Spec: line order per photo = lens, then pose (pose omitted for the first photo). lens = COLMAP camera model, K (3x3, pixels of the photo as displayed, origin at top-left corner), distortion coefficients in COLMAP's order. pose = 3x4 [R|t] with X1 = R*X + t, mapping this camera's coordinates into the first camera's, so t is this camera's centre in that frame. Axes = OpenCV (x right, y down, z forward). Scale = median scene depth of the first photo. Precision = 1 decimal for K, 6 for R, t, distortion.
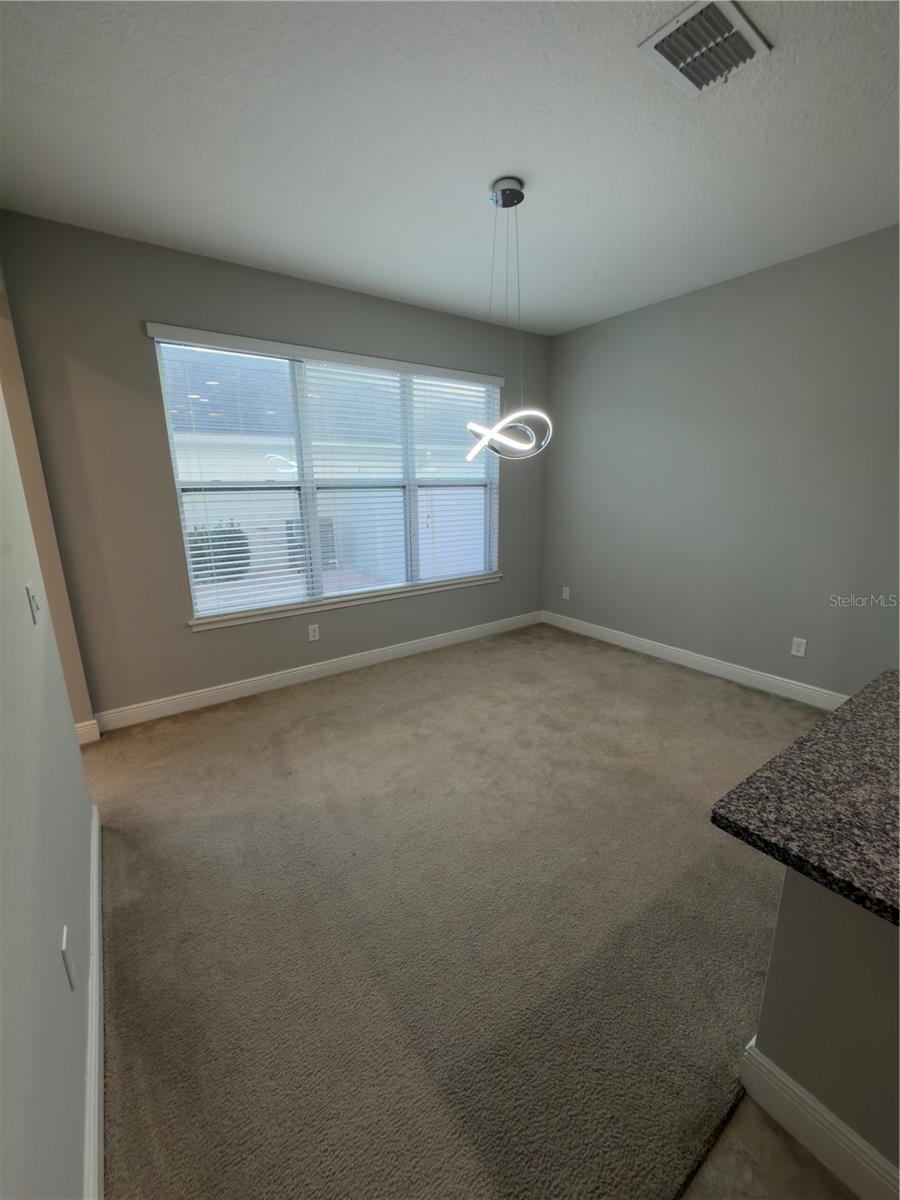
lens RADIAL K [[480.5, 0, 459.3], [0, 480.5, 598.4], [0, 0, 1]] dist [-0.002107, 0.000013]
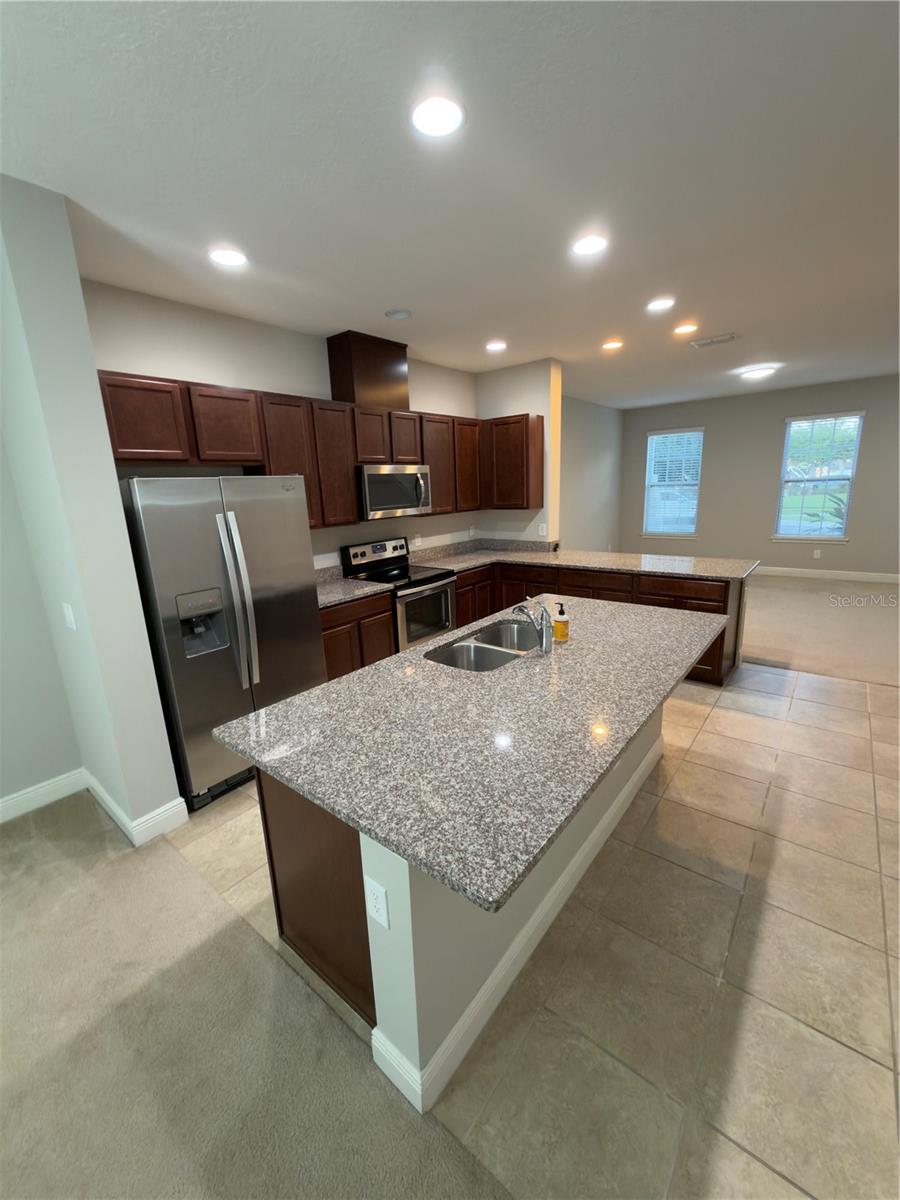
lens RADIAL K [[480.5, 0, 447.2], [0, 480.5, 601.8], [0, 0, 1]] dist [-0.002107, 0.000013]
pose [[-0.254917, -0.211443, 0.943562, -0.287103], [0.255356, 0.926439, 0.276594, -0.475877], [-0.932637, 0.311452, -0.182172, 1.117407]]
